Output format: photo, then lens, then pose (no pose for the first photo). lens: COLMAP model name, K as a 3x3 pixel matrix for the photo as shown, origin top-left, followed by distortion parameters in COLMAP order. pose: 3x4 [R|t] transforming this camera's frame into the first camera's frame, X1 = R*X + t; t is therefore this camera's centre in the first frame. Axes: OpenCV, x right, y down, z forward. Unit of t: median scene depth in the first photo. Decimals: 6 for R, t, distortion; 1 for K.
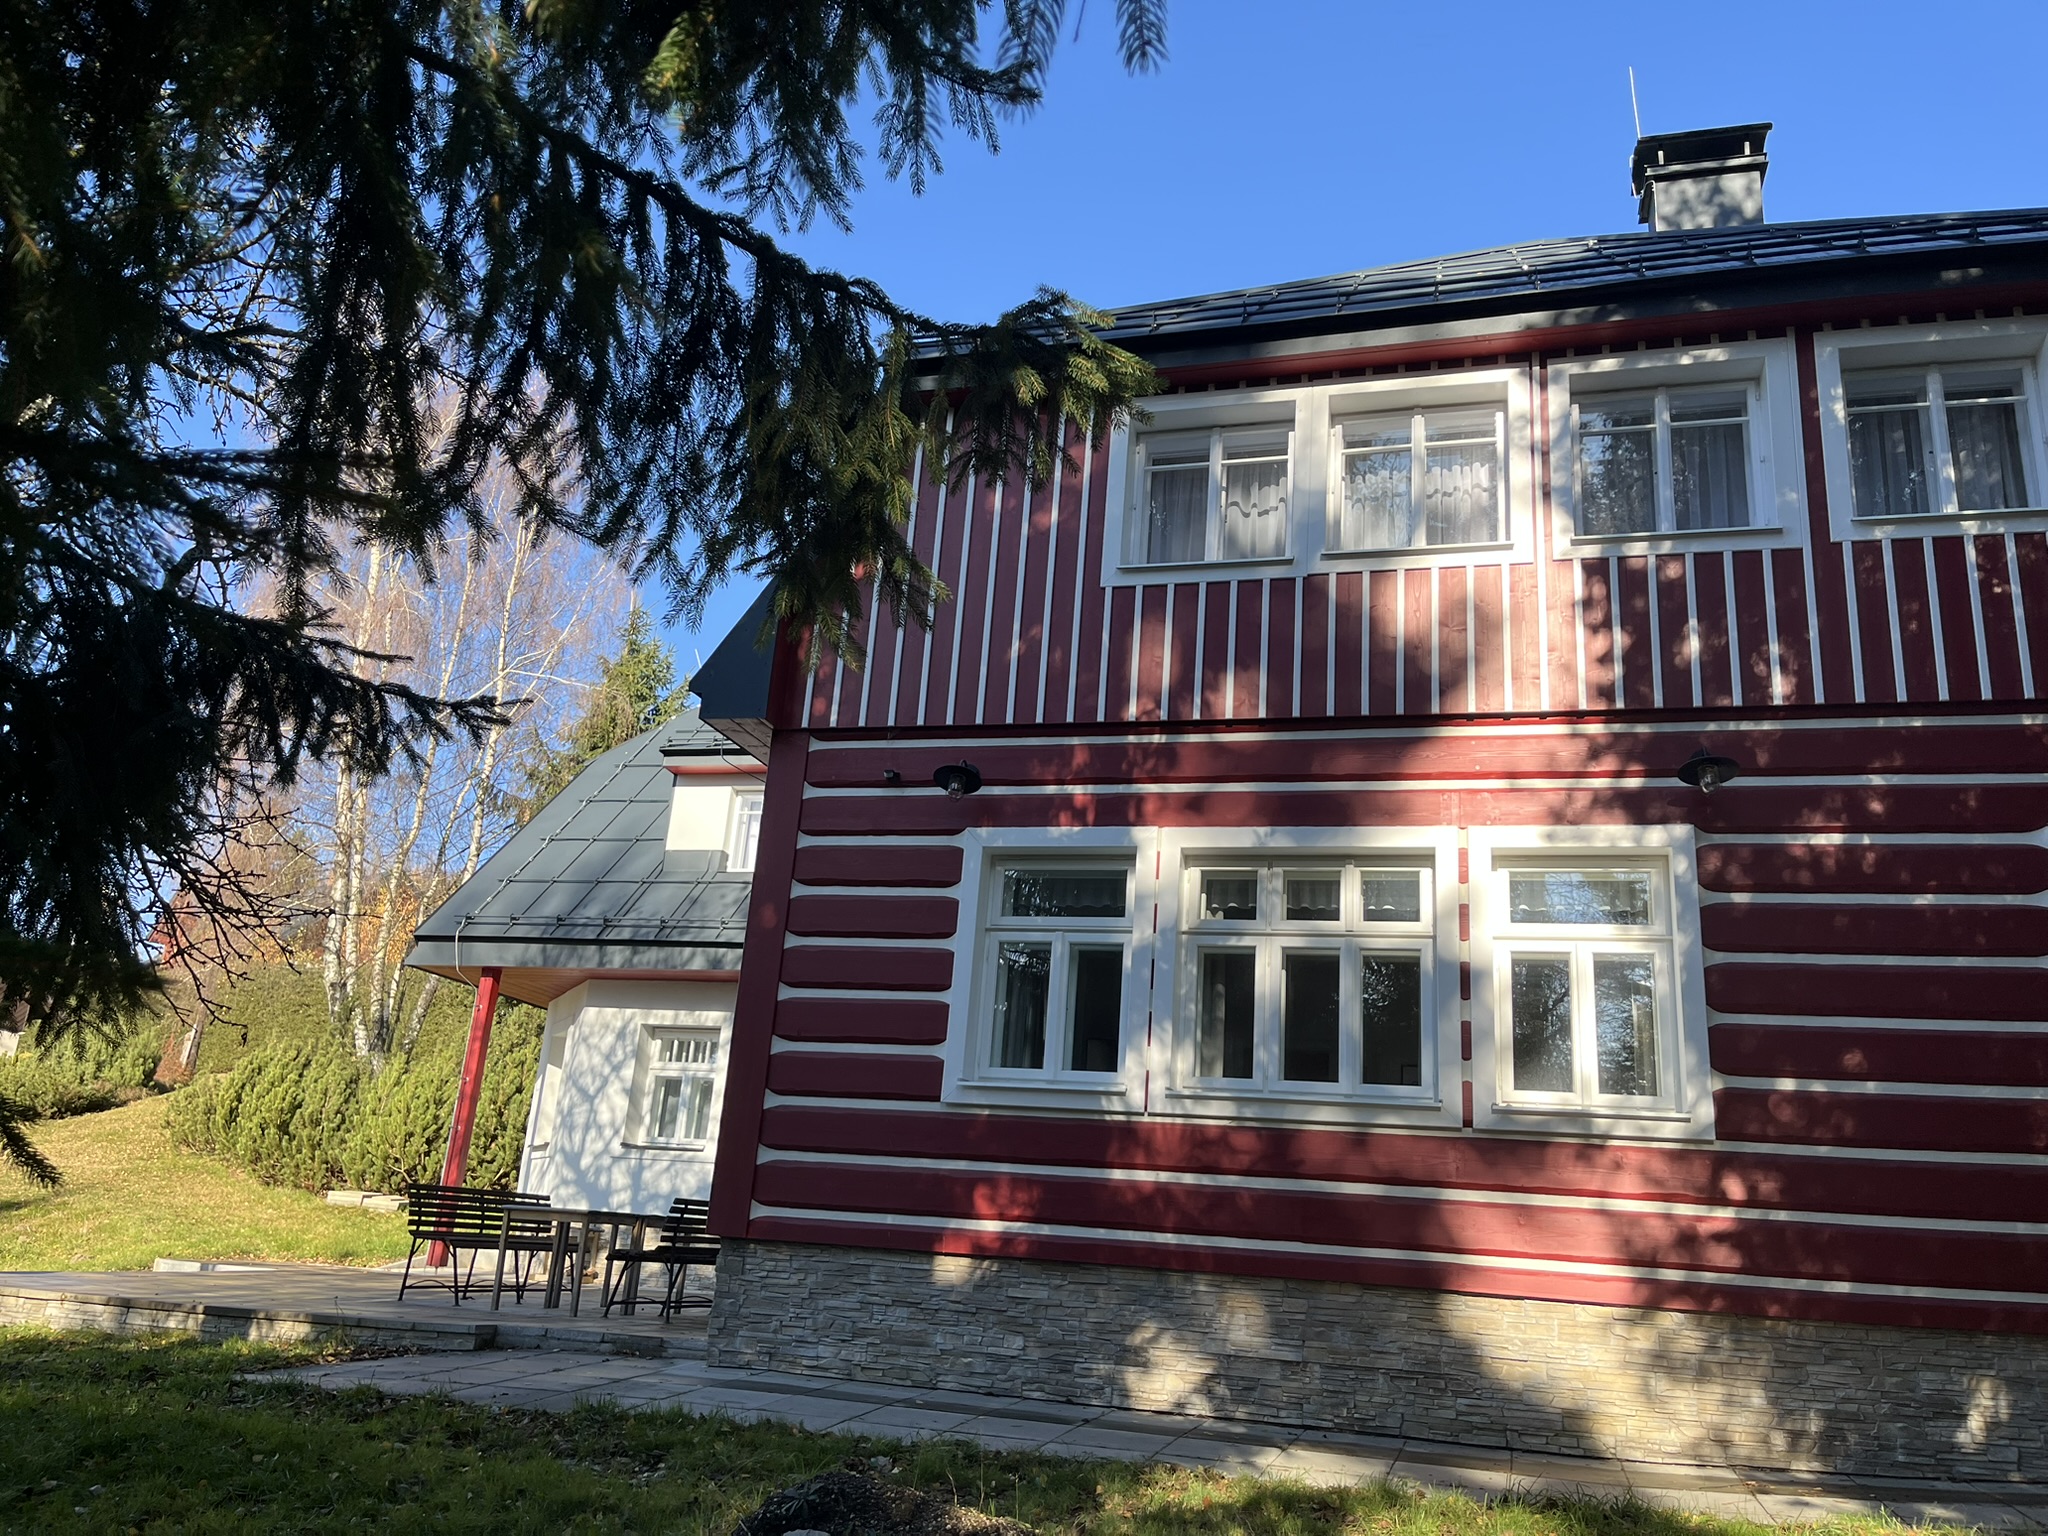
lens RADIAL K [[1558.0, 0, 1037.3], [0, 1558.0, 770.3], [0, 0, 1]] dist [0.066626, -0.093652]
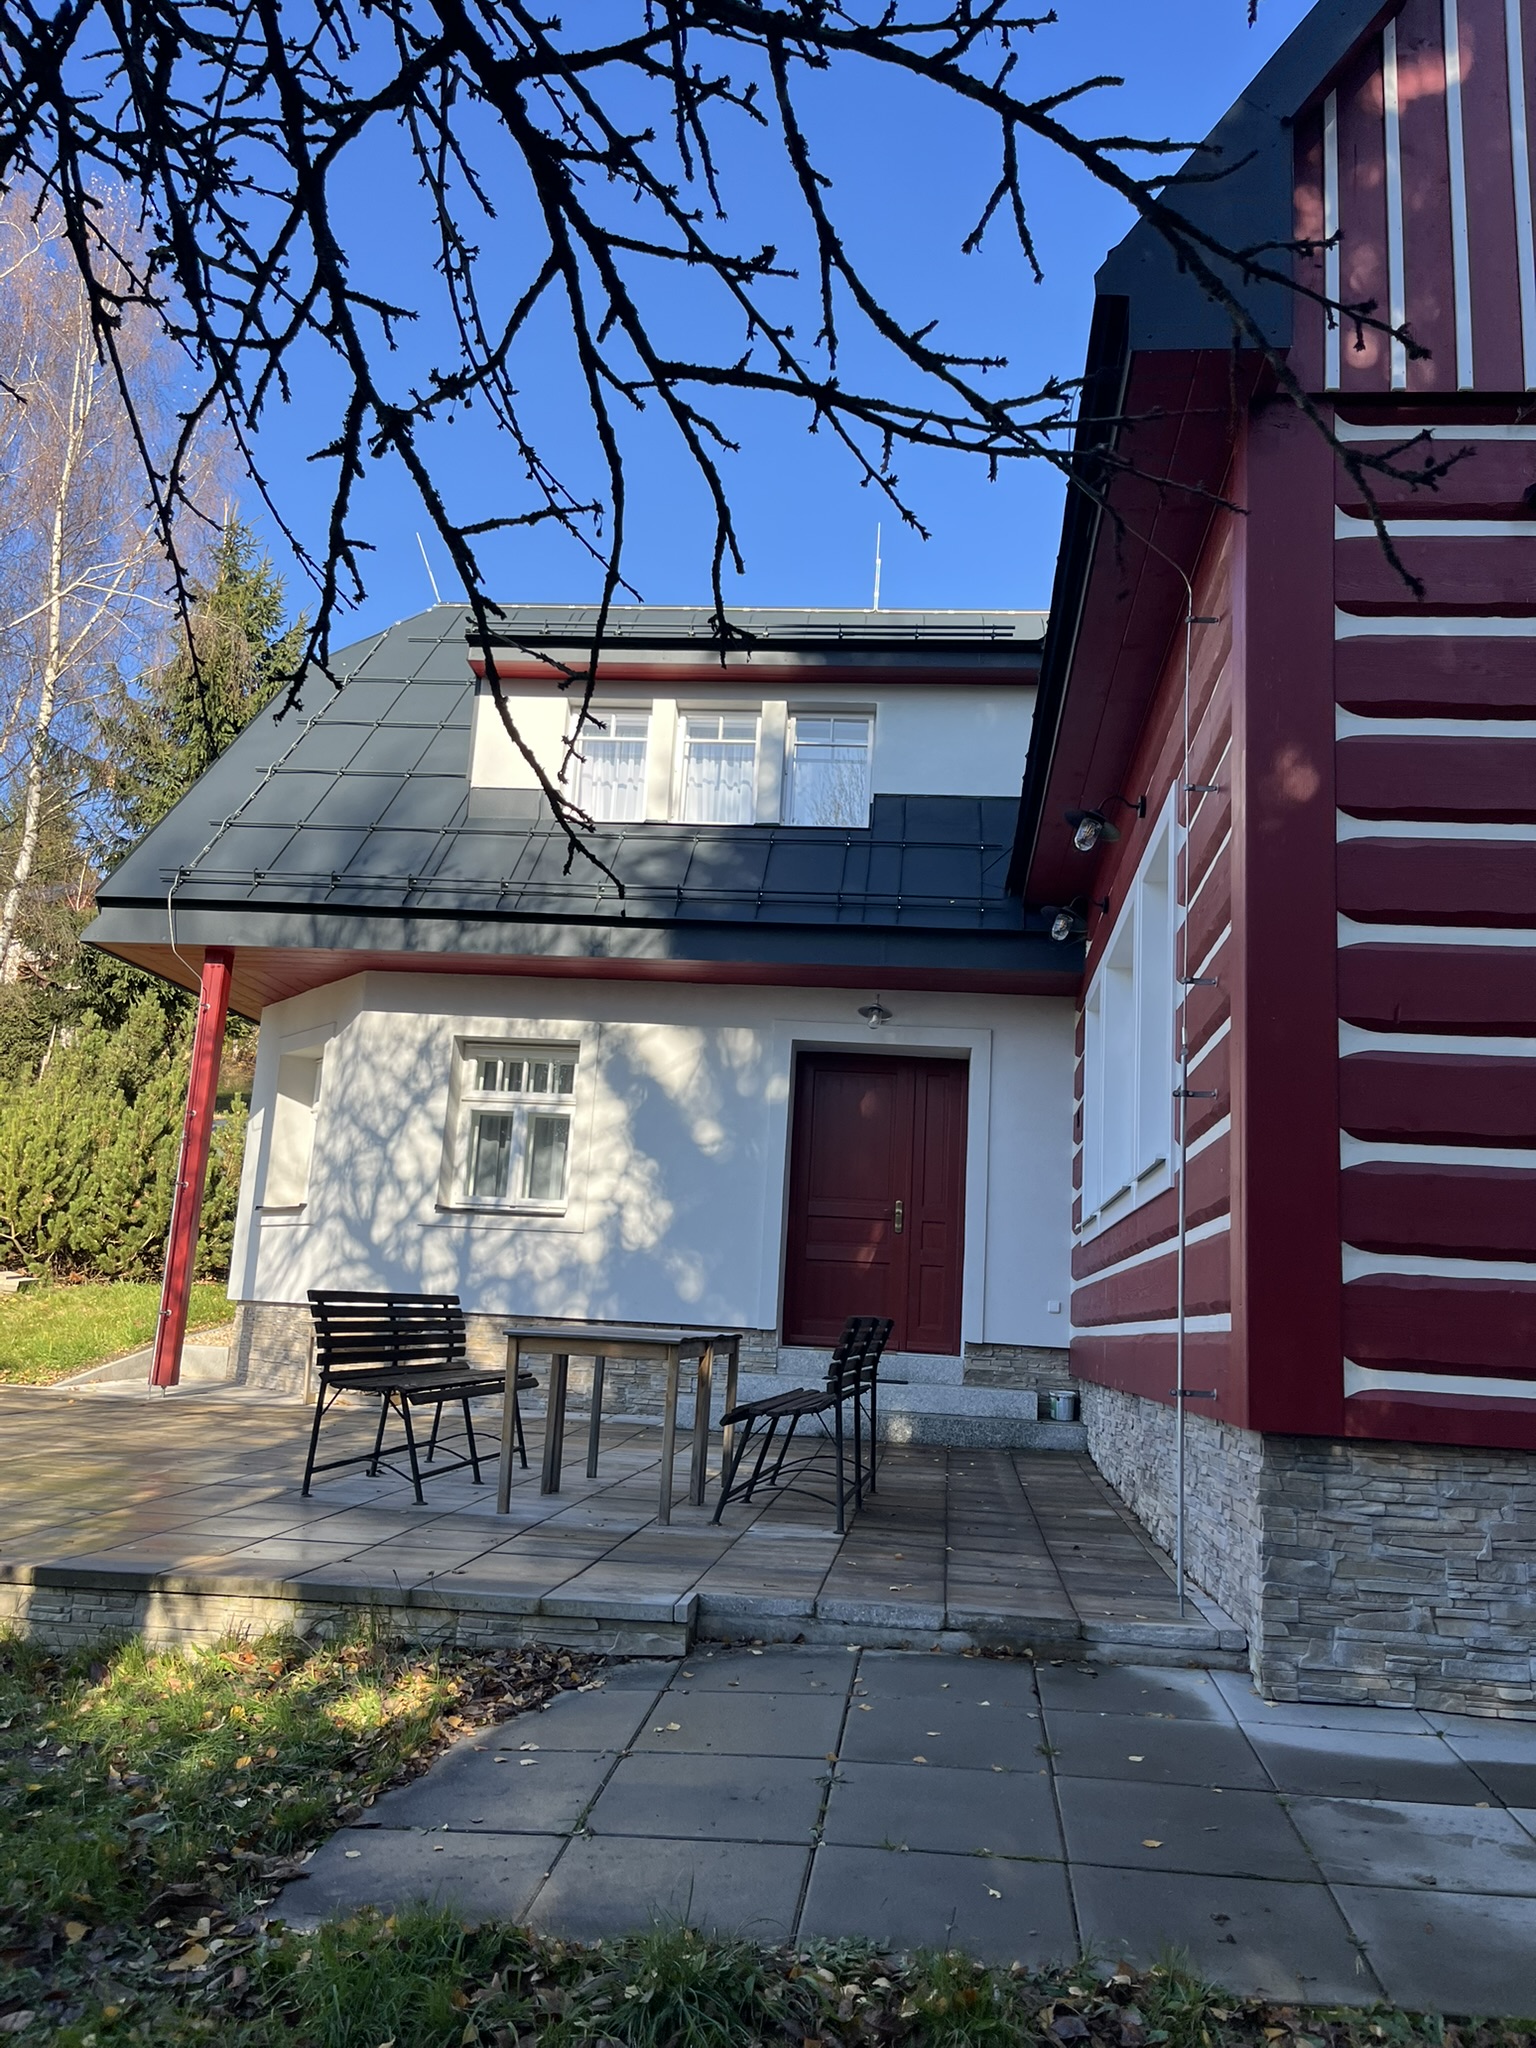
lens RADIAL K [[1558.0, 0, 761.3], [0, 1558.0, 1022.8], [0, 0, 1]] dist [0.066626, -0.093652]
pose [[0.986229, 0.016696, 0.164539, -0.236048], [-0.037866, 0.991259, 0.126379, 0.065462], [-0.160991, -0.130869, 0.978241, 0.313229]]
